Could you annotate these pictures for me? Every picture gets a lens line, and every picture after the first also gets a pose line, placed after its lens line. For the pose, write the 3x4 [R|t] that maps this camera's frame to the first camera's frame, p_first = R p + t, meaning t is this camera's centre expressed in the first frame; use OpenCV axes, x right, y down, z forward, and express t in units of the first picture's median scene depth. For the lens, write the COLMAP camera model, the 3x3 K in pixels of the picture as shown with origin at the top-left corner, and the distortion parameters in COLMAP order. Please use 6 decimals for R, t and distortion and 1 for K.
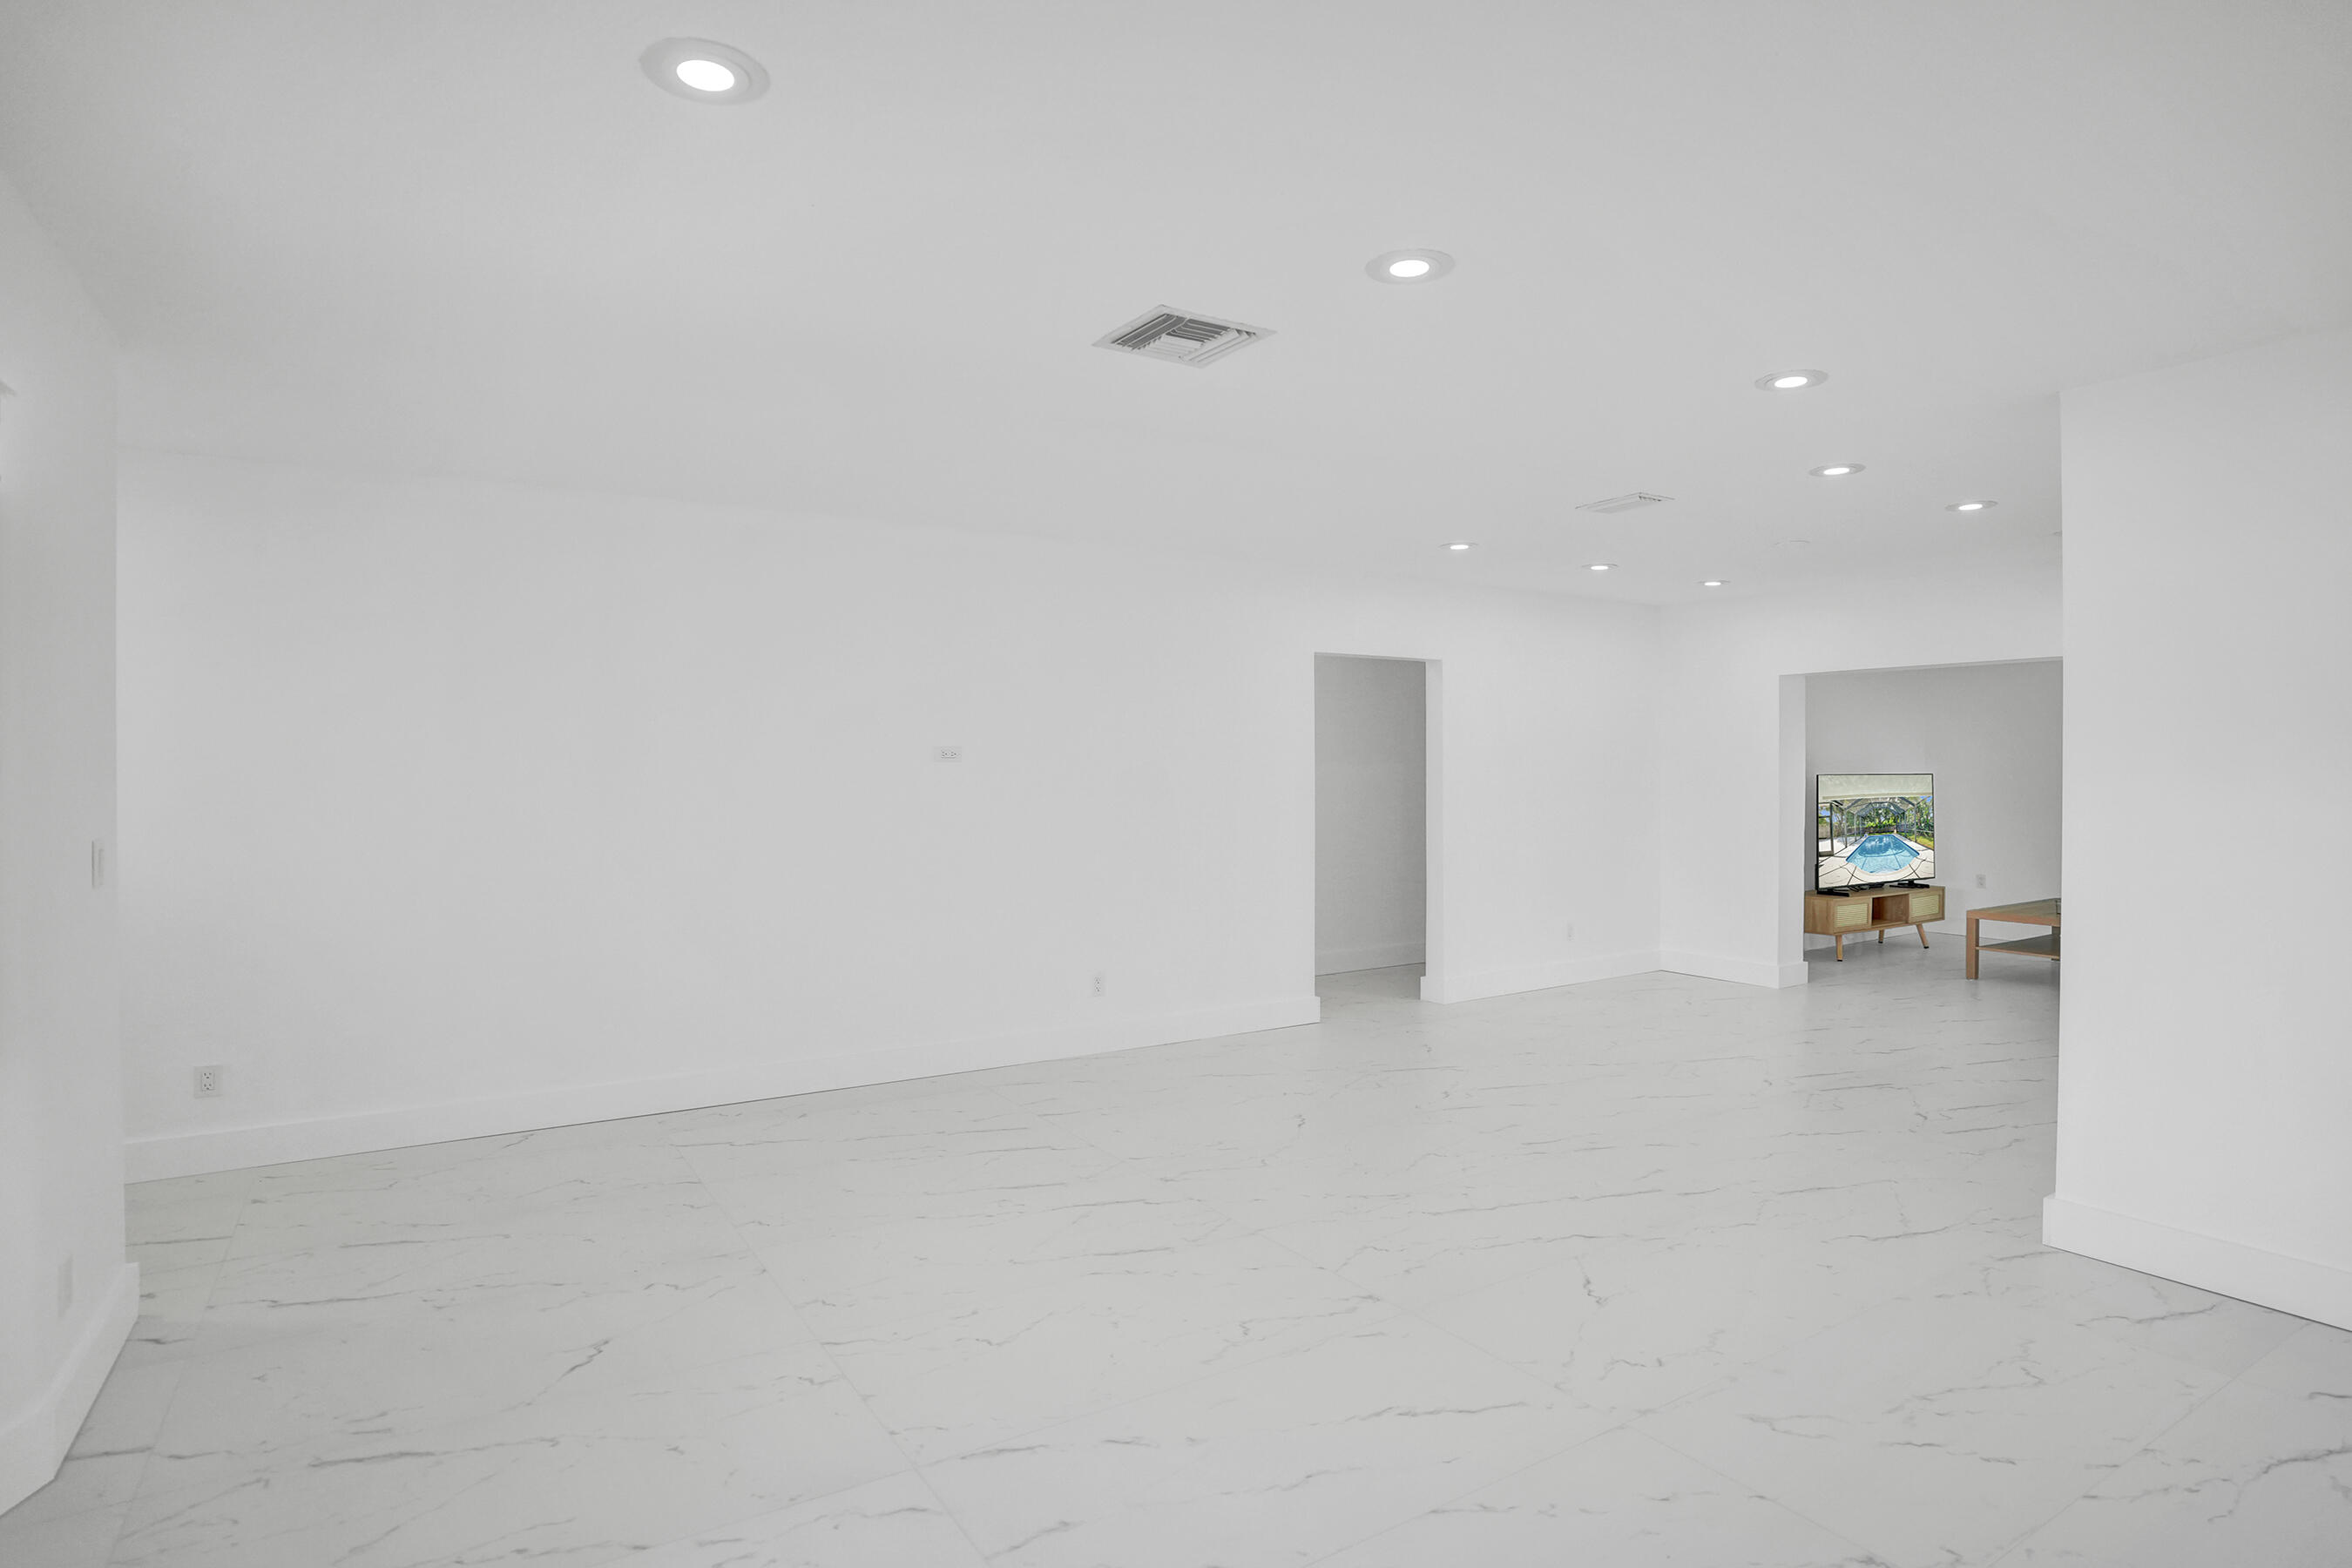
lens RADIAL K [[1230.6, 0, 1193.9], [0, 1230.6, 773.9], [0, 0, 1]] dist [-0.067004, 0.022449]
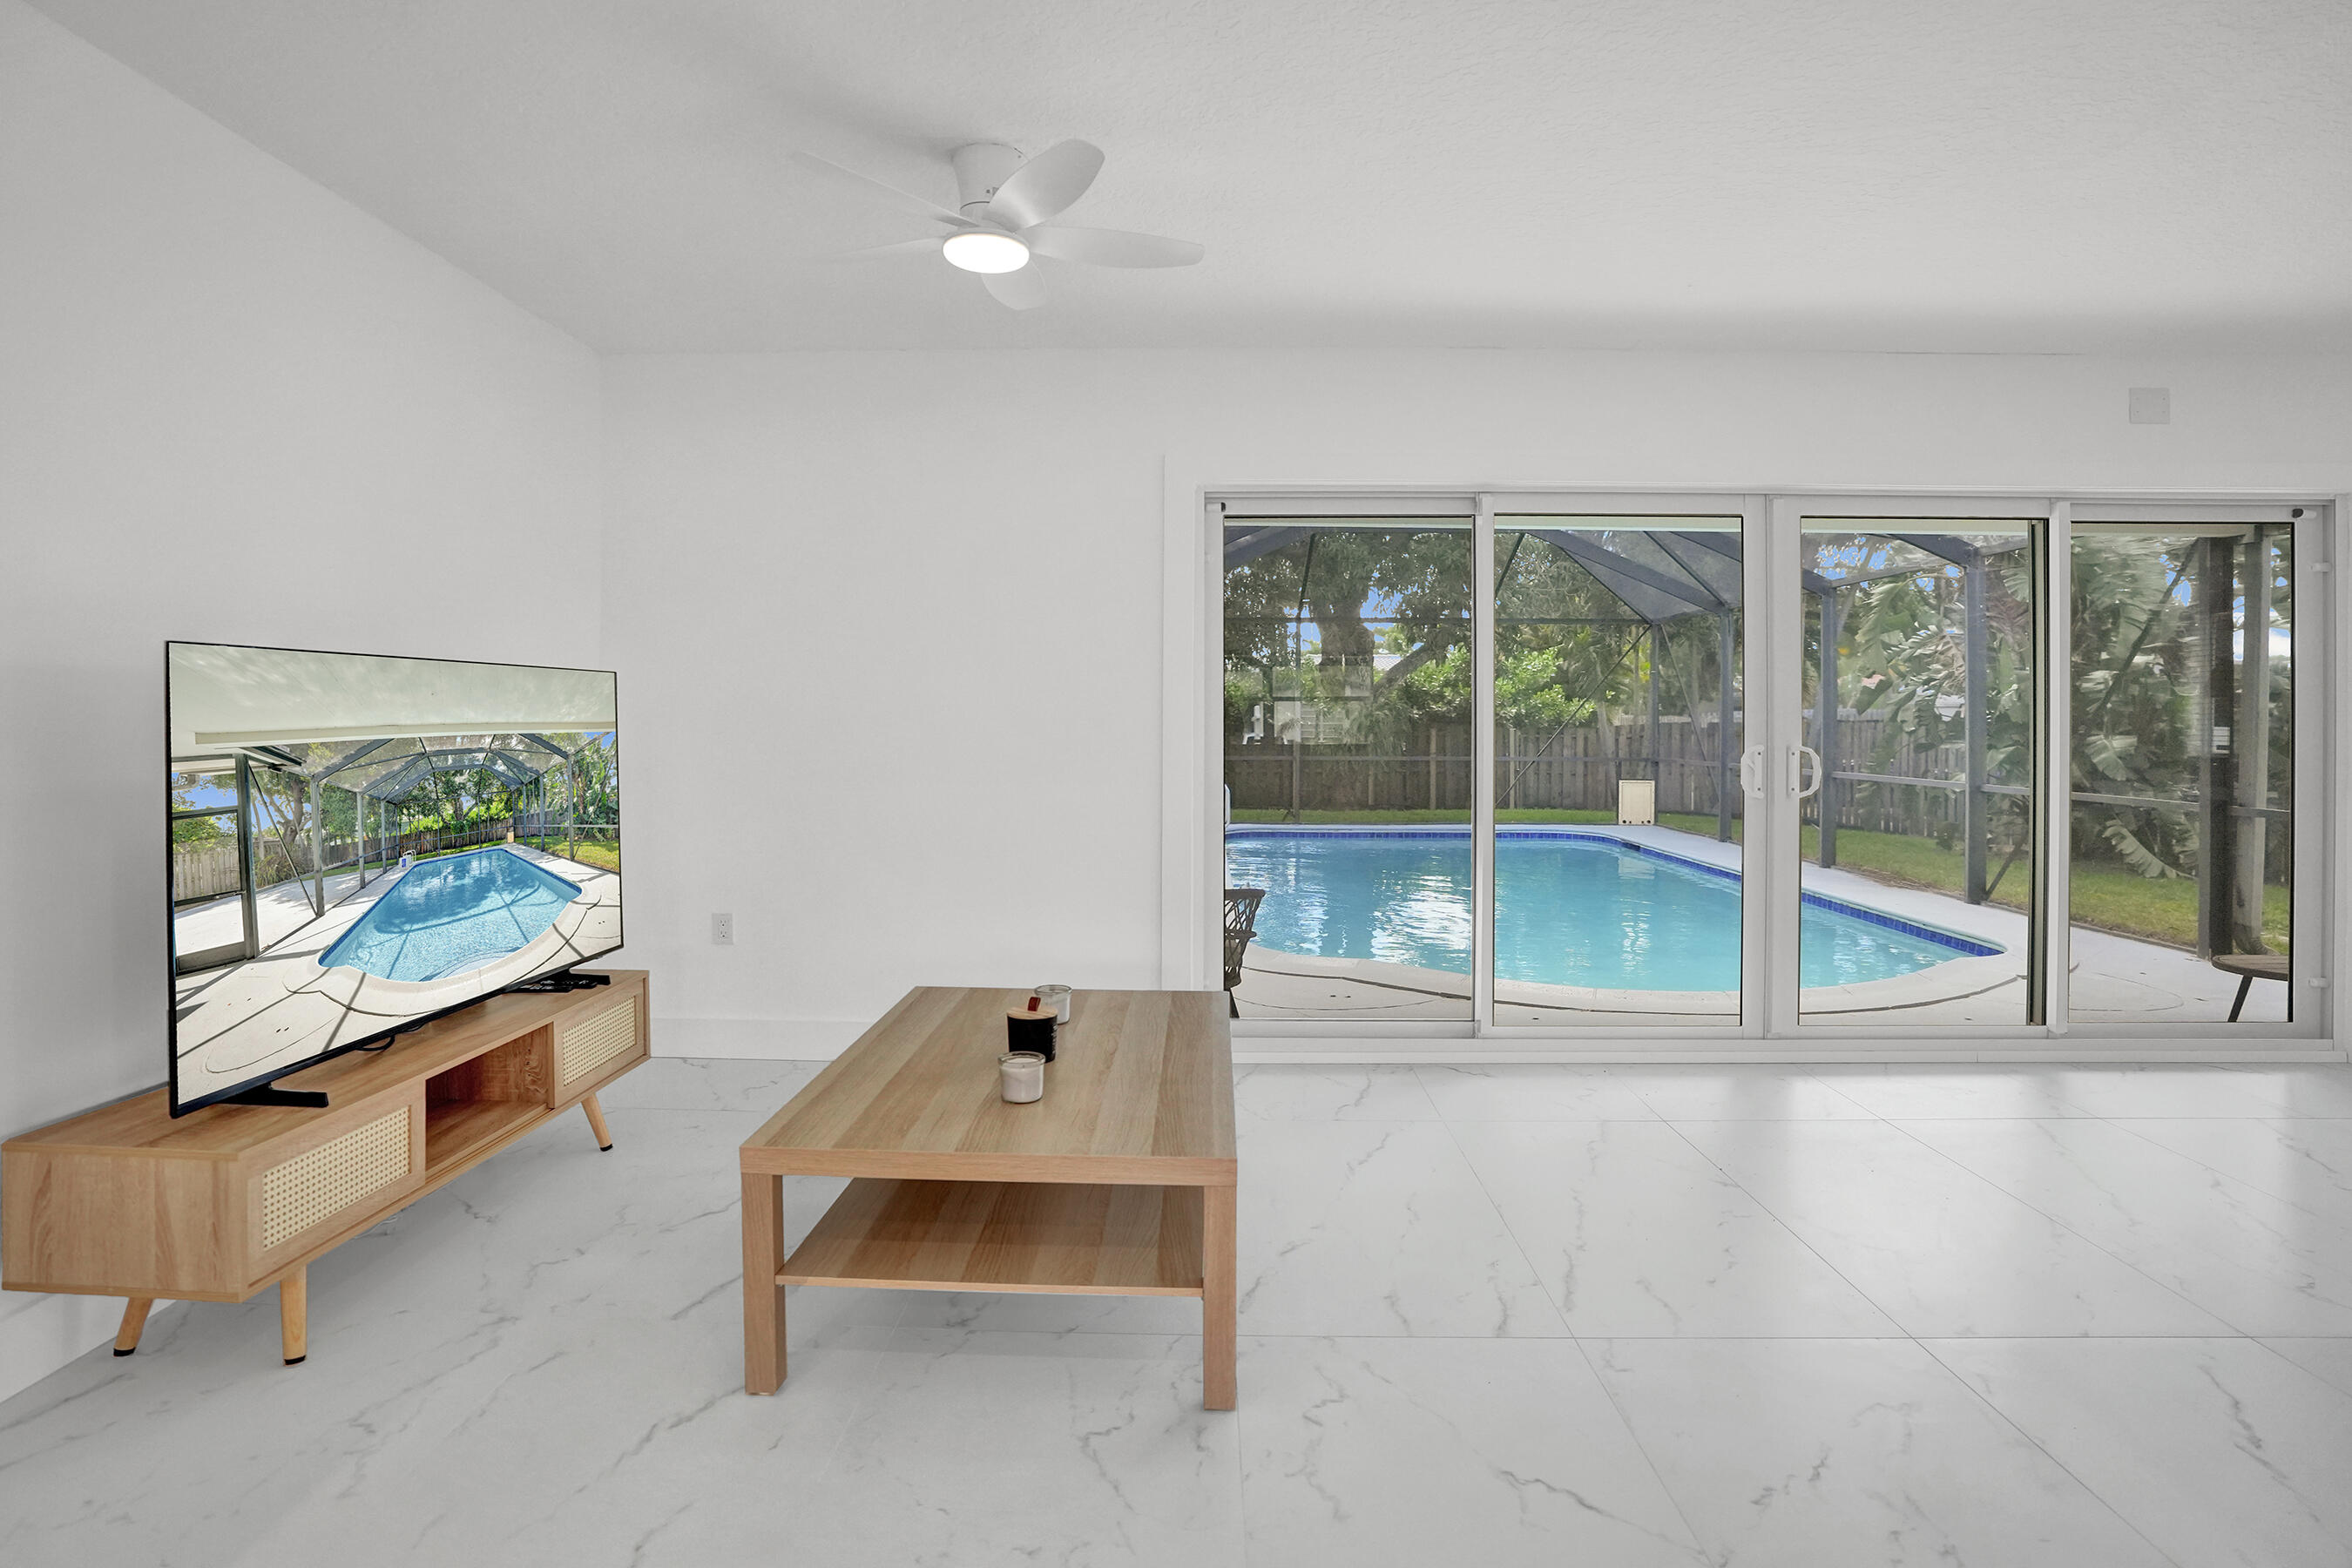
lens RADIAL K [[1230.6, 0, 1151.6], [0, 1230.6, 715.8], [0, 0, 1]] dist [-0.067004, 0.022449]
pose [[0.575948, -0.004086, 0.817476, 0.419354], [0.007577, 0.999971, -0.000340, 0.016214], [-0.817451, 0.006390, 0.575963, 0.675981]]
